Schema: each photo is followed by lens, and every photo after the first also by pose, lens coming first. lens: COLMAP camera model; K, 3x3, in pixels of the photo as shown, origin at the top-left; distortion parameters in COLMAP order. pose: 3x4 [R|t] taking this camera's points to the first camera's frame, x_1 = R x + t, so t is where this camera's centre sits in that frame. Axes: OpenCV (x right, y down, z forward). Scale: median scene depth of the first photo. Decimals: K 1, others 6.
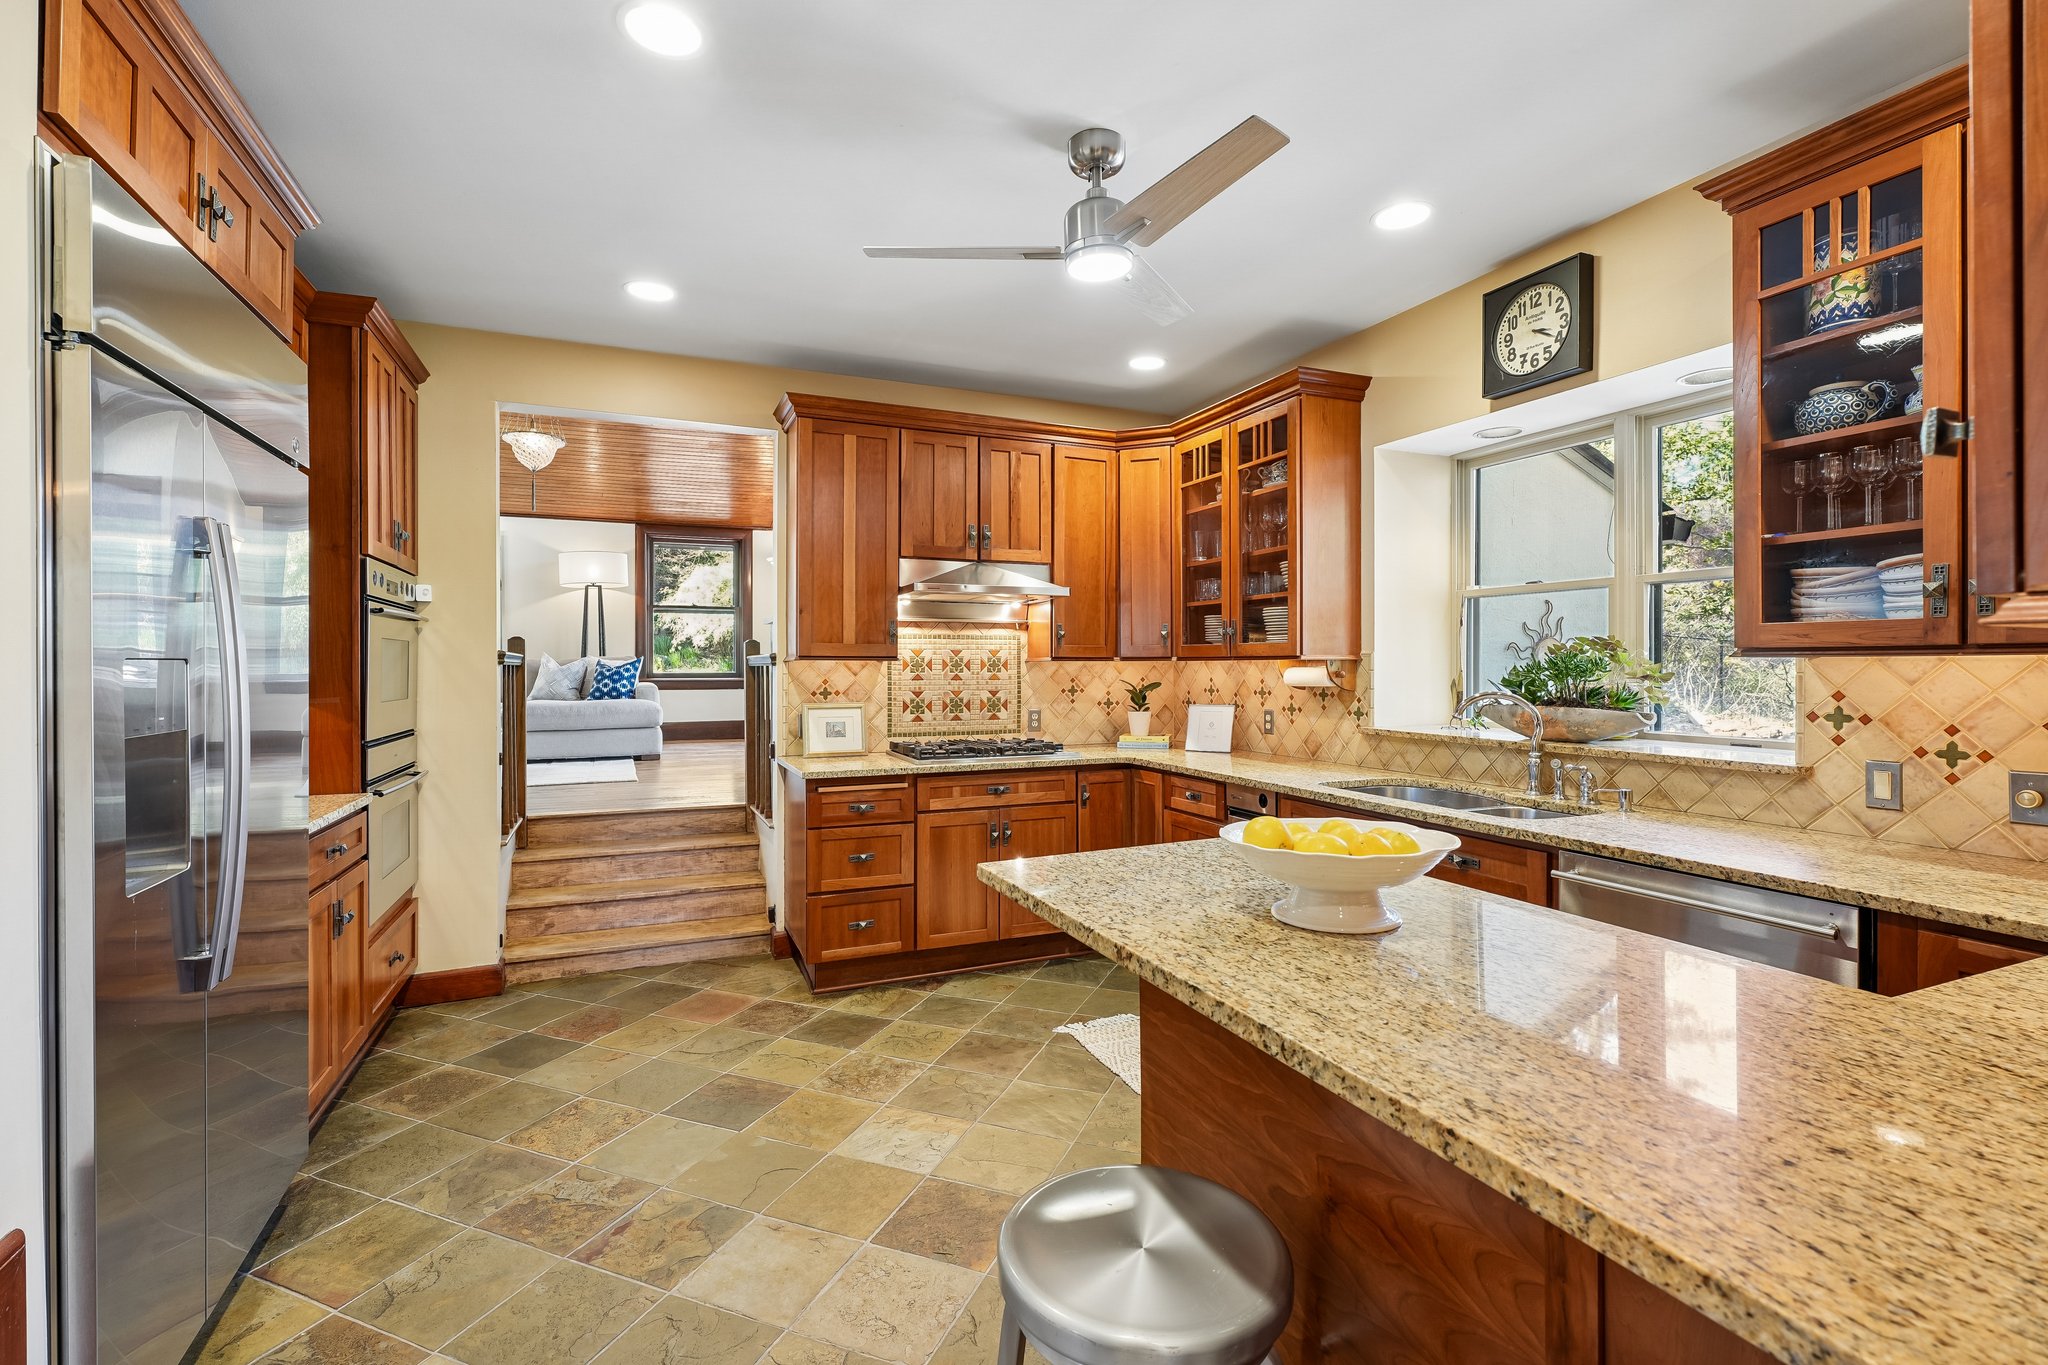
lens RADIAL K [[921.4, 0, 1017.3], [0, 921.4, 672.1], [0, 0, 1]] dist [-0.000391, 0.000623]
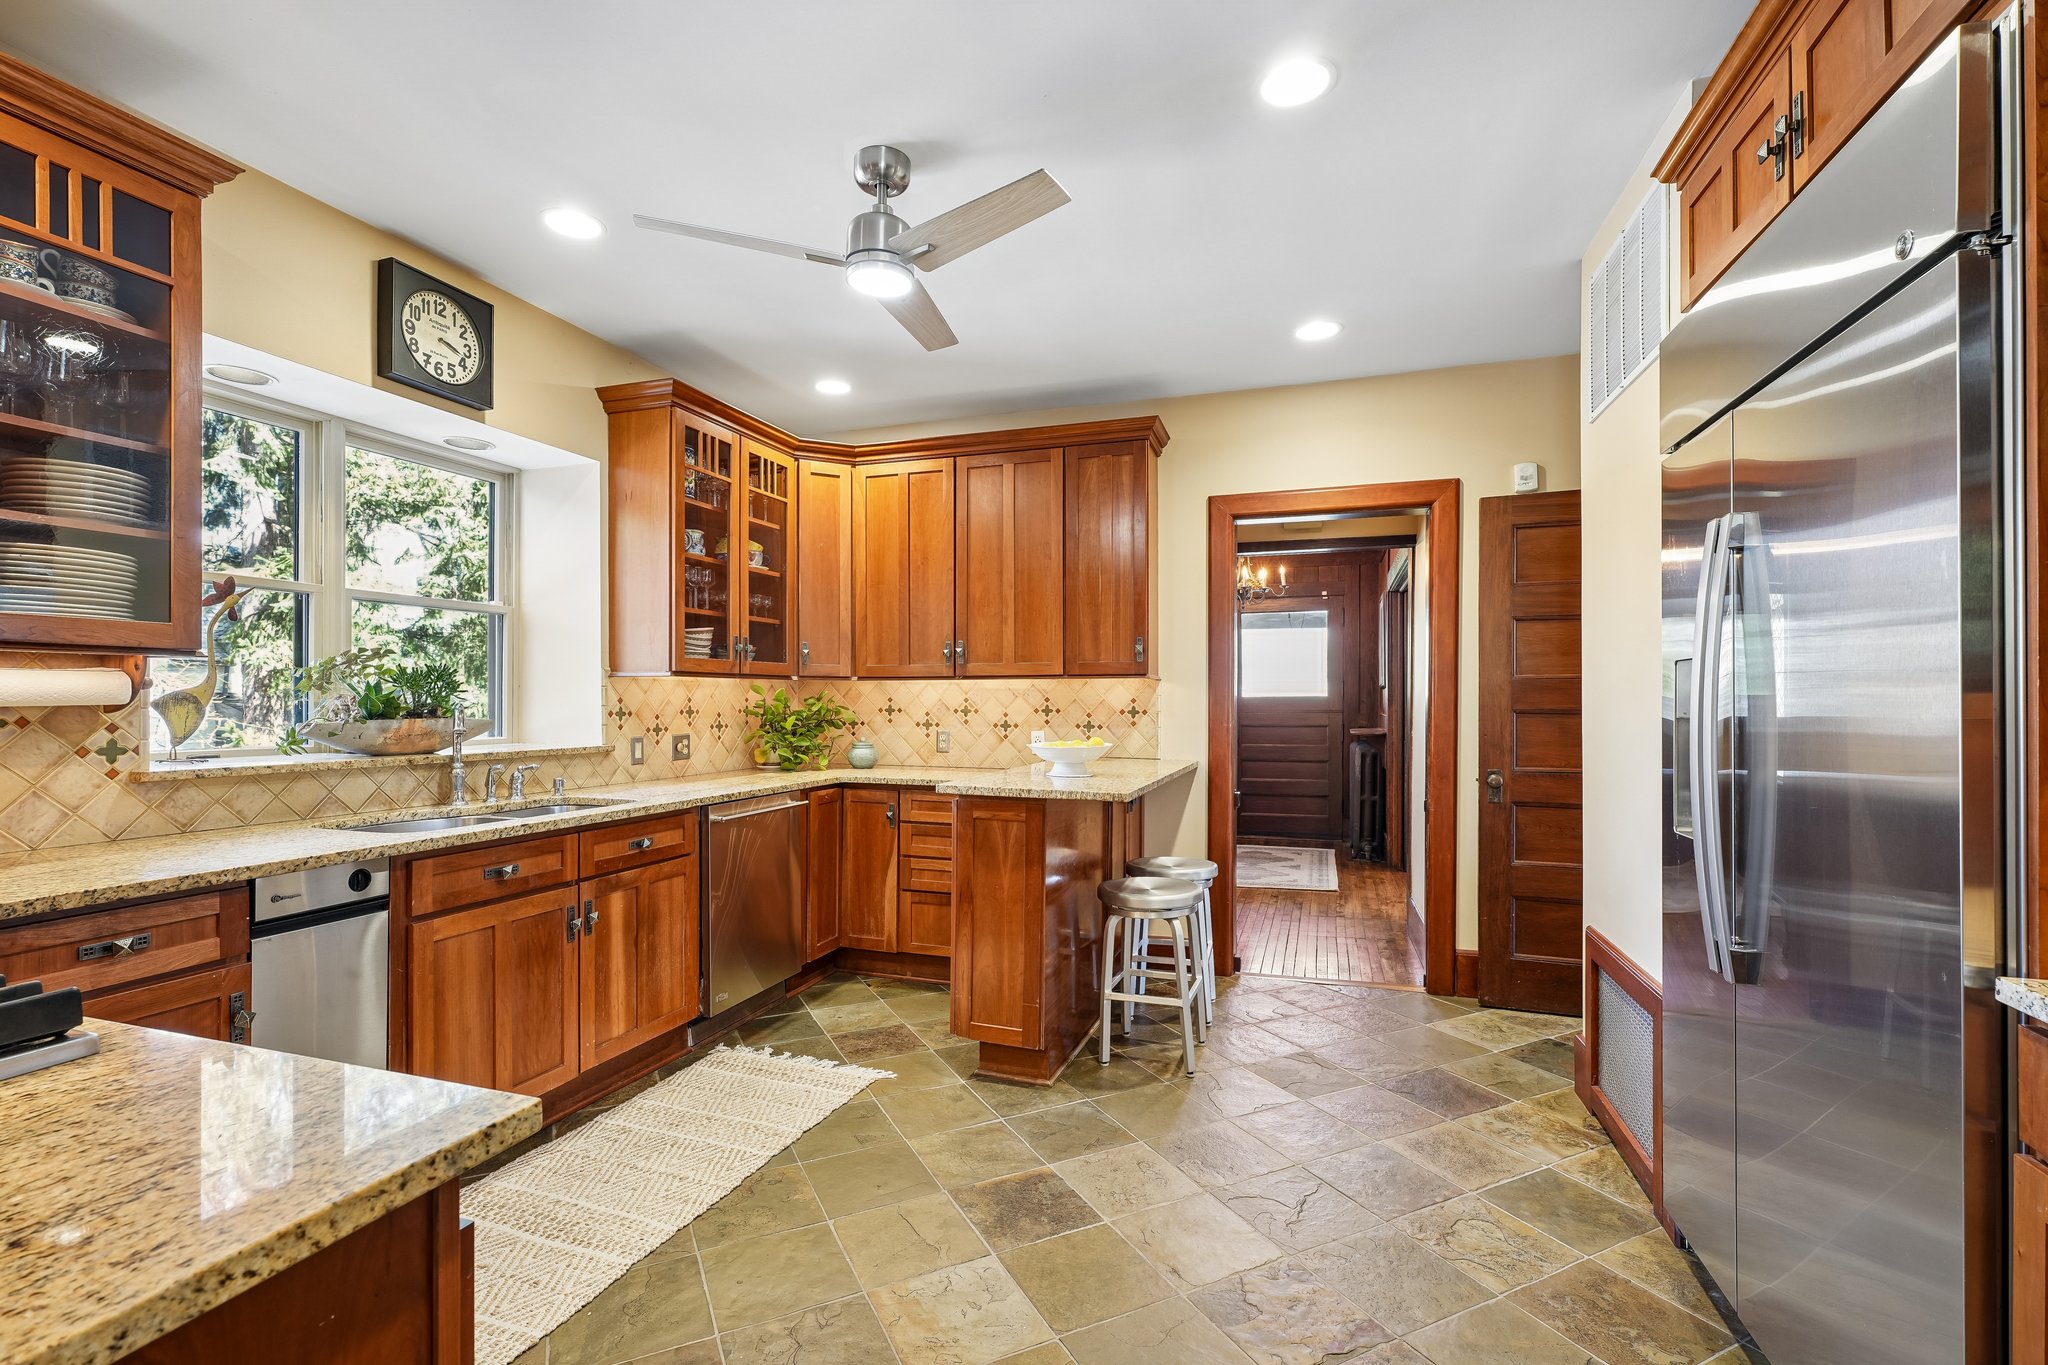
lens RADIAL K [[921.4, 0, 1017.3], [0, 921.4, 672.1], [0, 0, 1]] dist [-0.000391, 0.000623]
pose [[-0.747504, 0.006323, 0.664227, -0.978317], [-0.010388, 0.999721, -0.021208, 0.003151], [-0.664176, -0.022754, -0.747230, 2.313236]]
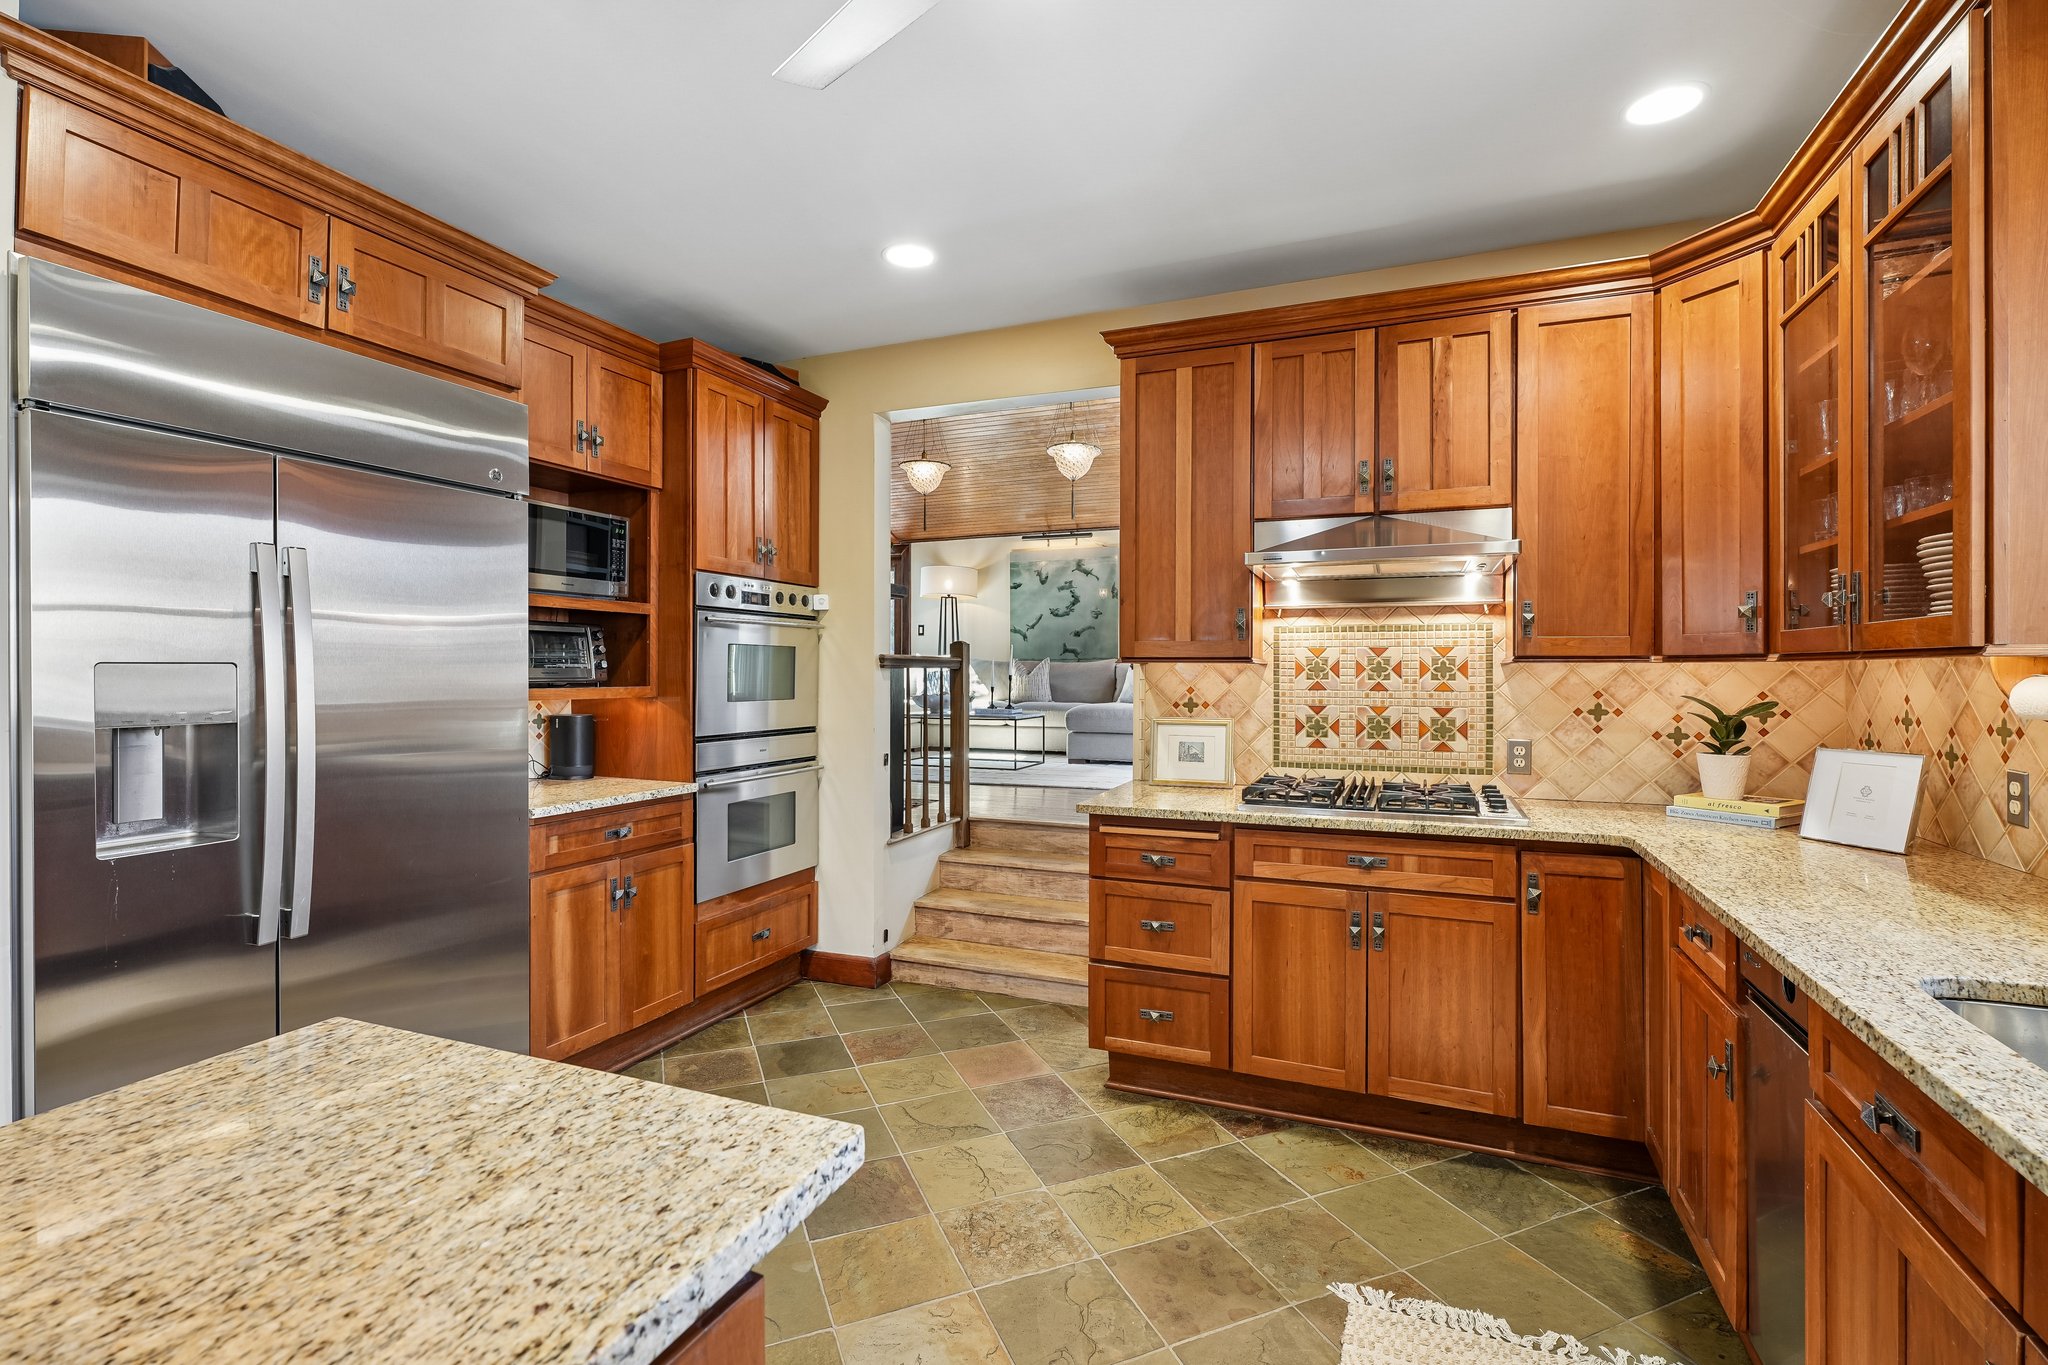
lens RADIAL K [[921.4, 0, 1017.3], [0, 921.4, 672.1], [0, 0, 1]] dist [-0.000391, 0.000623]
pose [[0.697829, 0.003051, -0.716257, 0.255322], [-0.006197, 0.999979, -0.001778, -0.002716], [0.716237, 0.005680, 0.697834, 0.348657]]
